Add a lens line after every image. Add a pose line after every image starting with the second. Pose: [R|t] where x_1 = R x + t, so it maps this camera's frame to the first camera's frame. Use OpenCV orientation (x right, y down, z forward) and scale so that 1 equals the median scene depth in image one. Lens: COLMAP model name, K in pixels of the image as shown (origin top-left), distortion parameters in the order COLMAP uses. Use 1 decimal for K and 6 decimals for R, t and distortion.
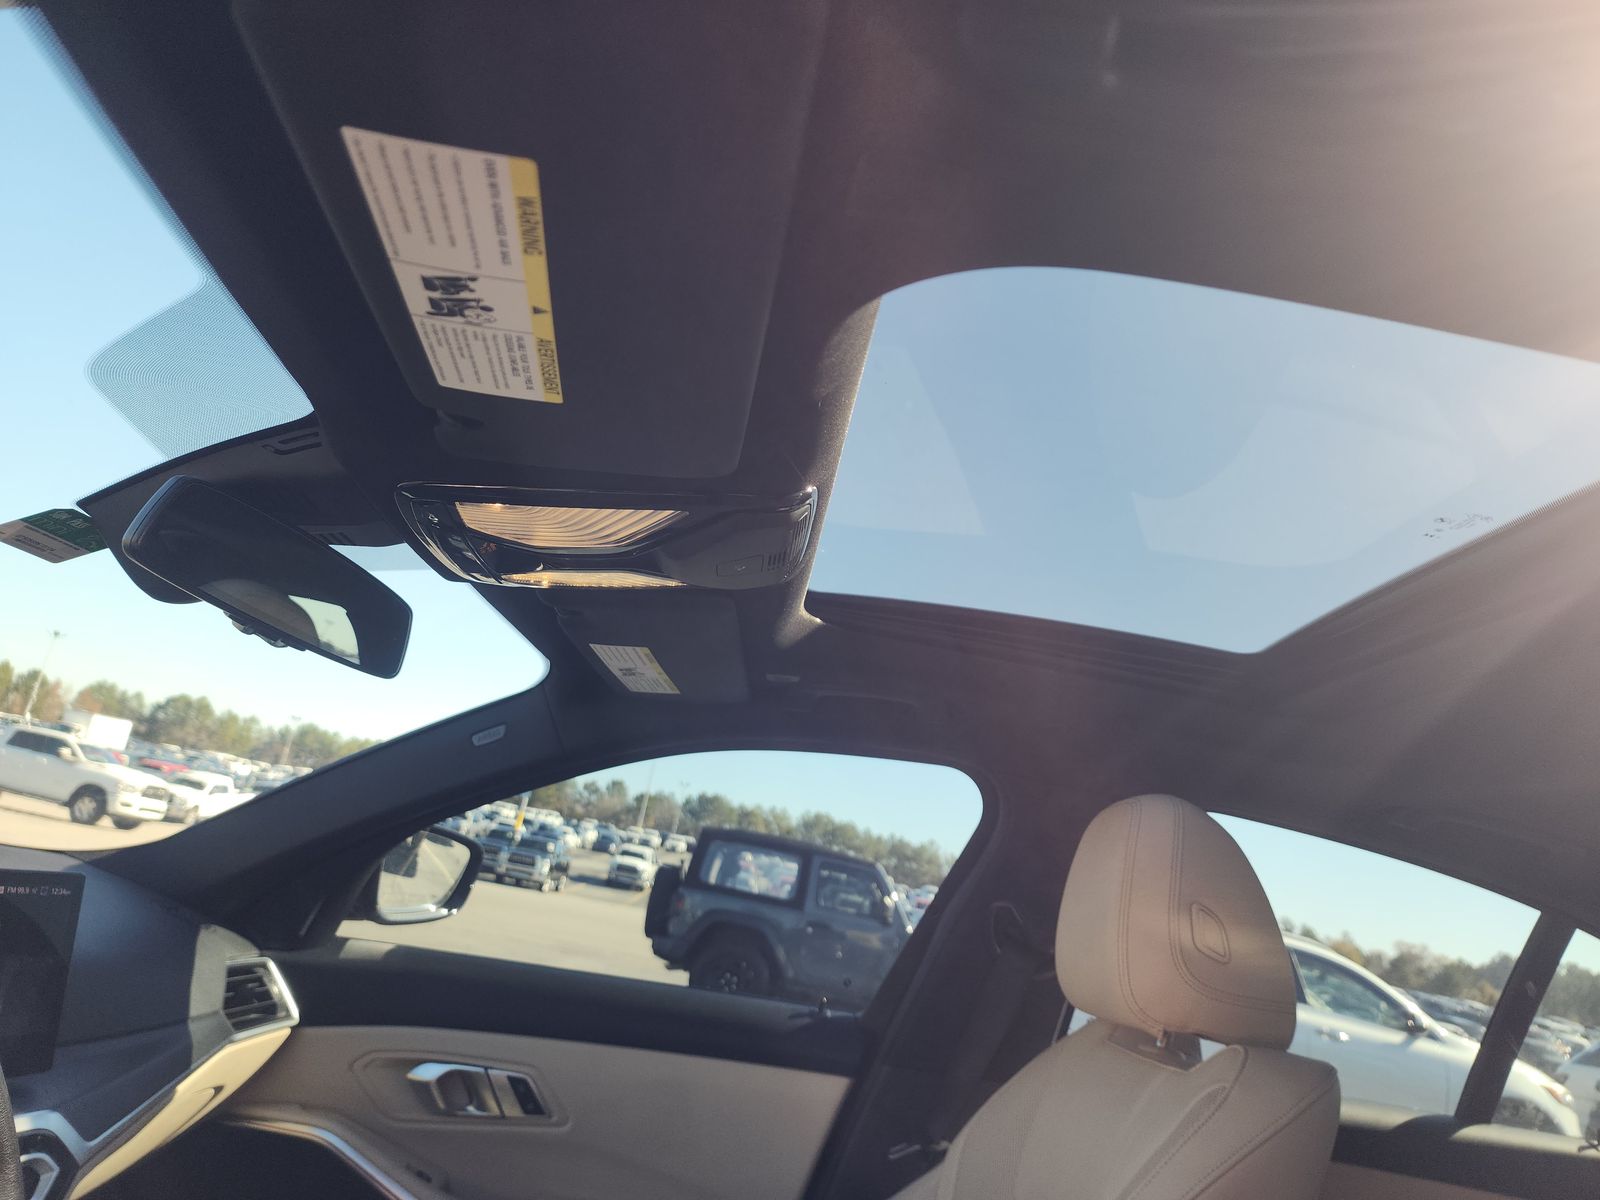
lens RADIAL K [[1111.3, 0, 800.5], [0, 1111.3, 629.7], [0, 0, 1]] dist [0.027328, -0.004537]
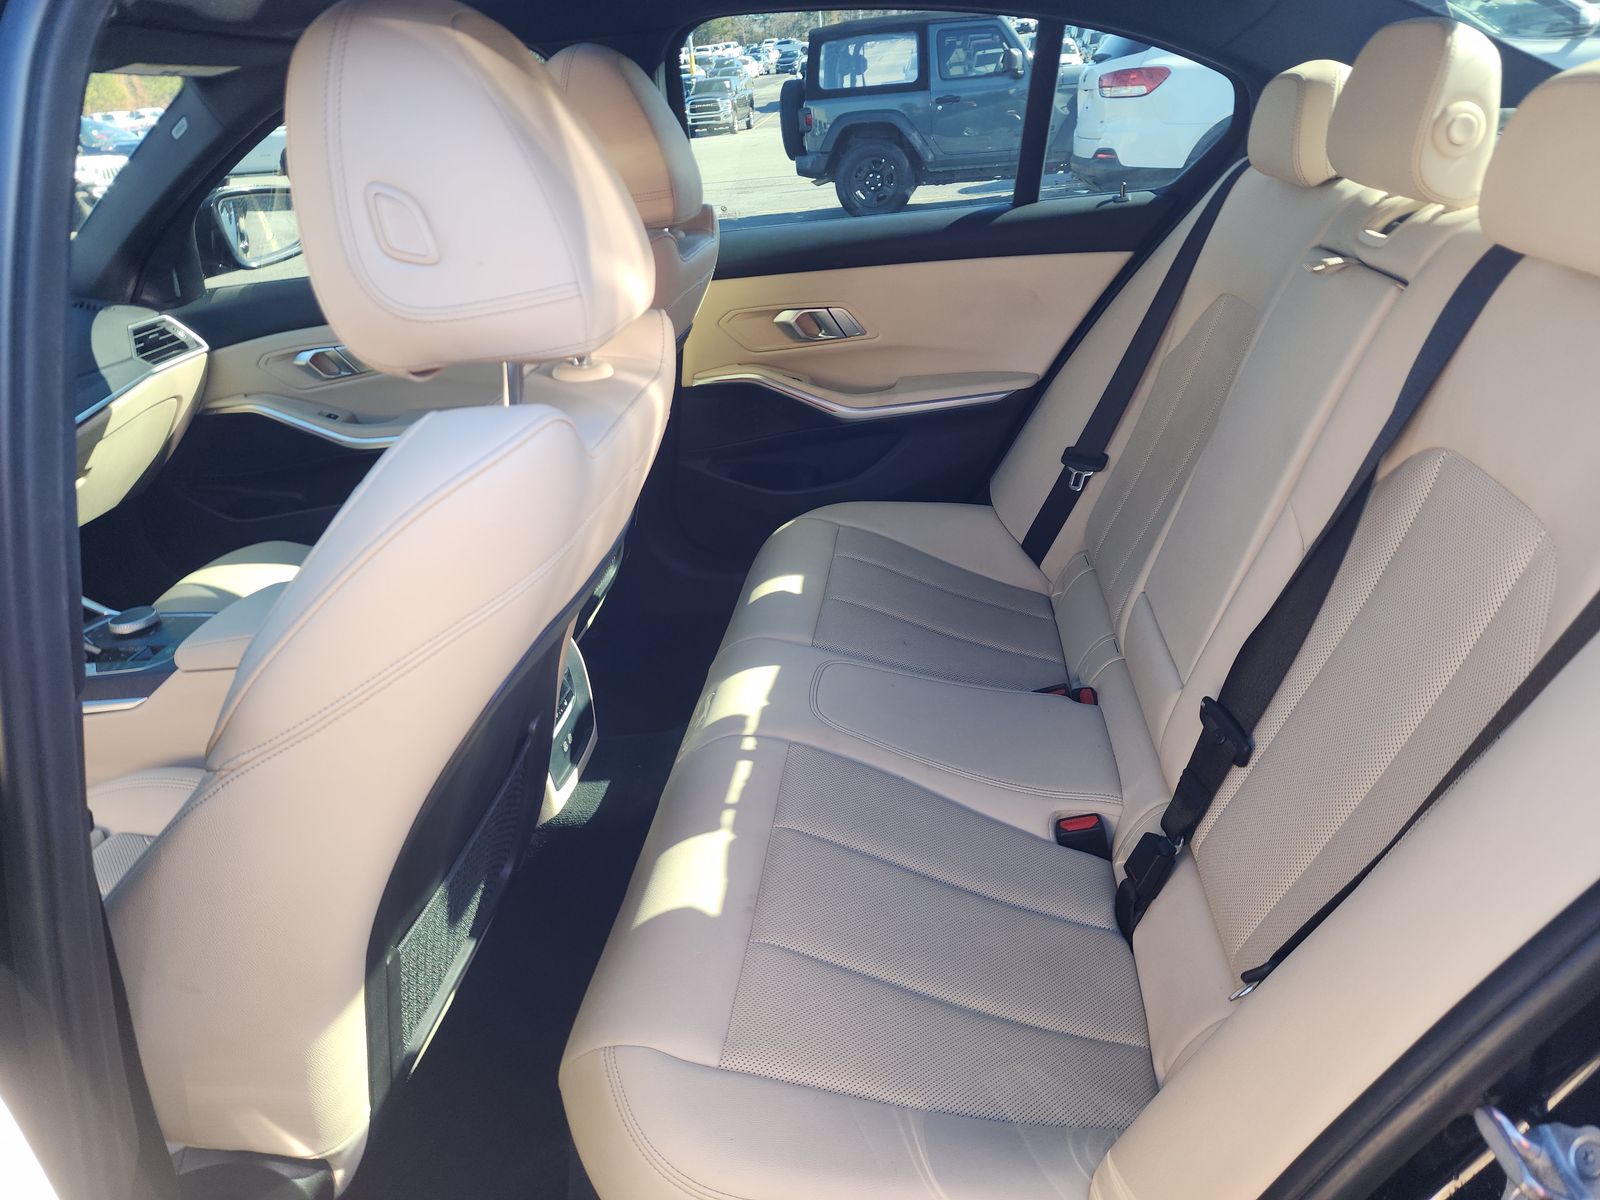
lens RADIAL K [[1062.8, 0, 840.7], [0, 1062.8, 600.1], [0, 0, 1]] dist [0.072027, -0.085076]
pose [[0.949845, -0.168478, -0.263459, 0.664558], [0.297269, 0.747994, 0.593411, -0.011811], [0.097089, -0.641966, 0.760561, -0.248675]]
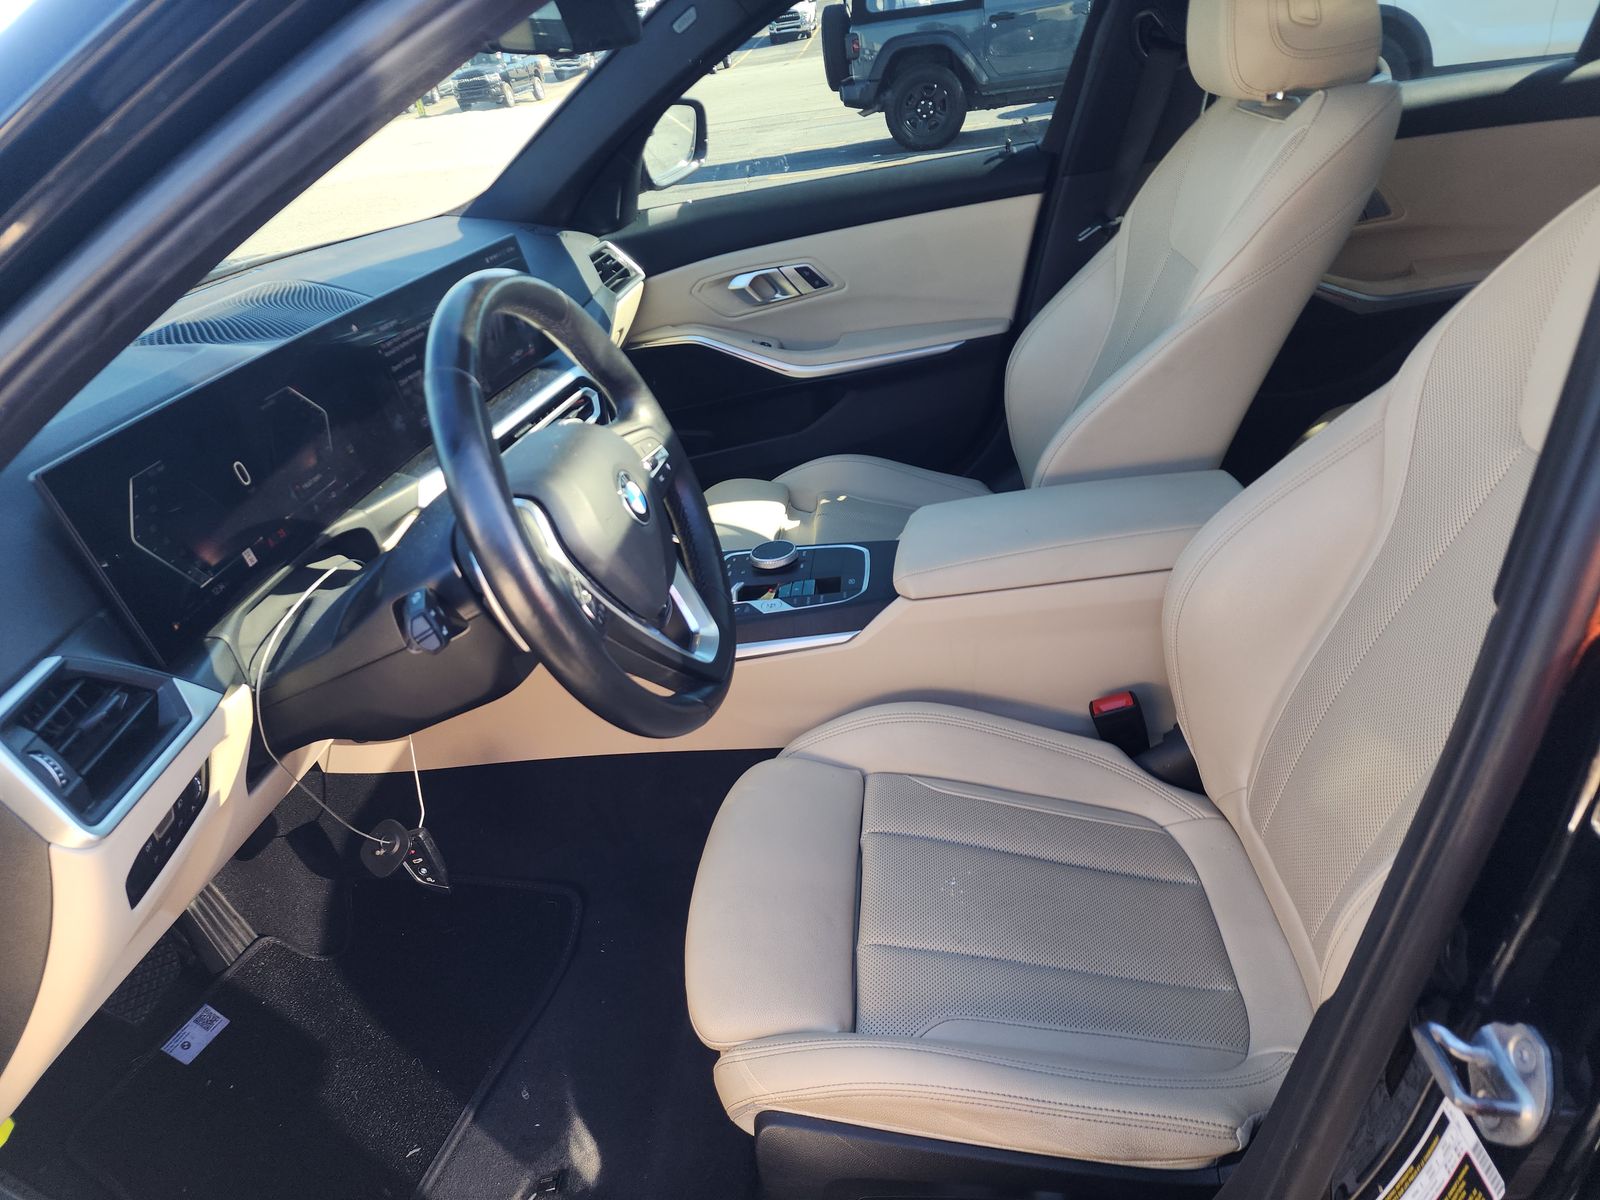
lens RADIAL K [[1107.6, 0, 800.0], [0, 1107.6, 600.0], [0, 0, 1]] dist [0.068351, -0.095576]
pose [[0.940690, -0.210393, -0.266153, 0.026238], [0.333820, 0.714007, 0.615433, -0.152324], [0.060552, -0.667779, 0.741893, -0.296052]]
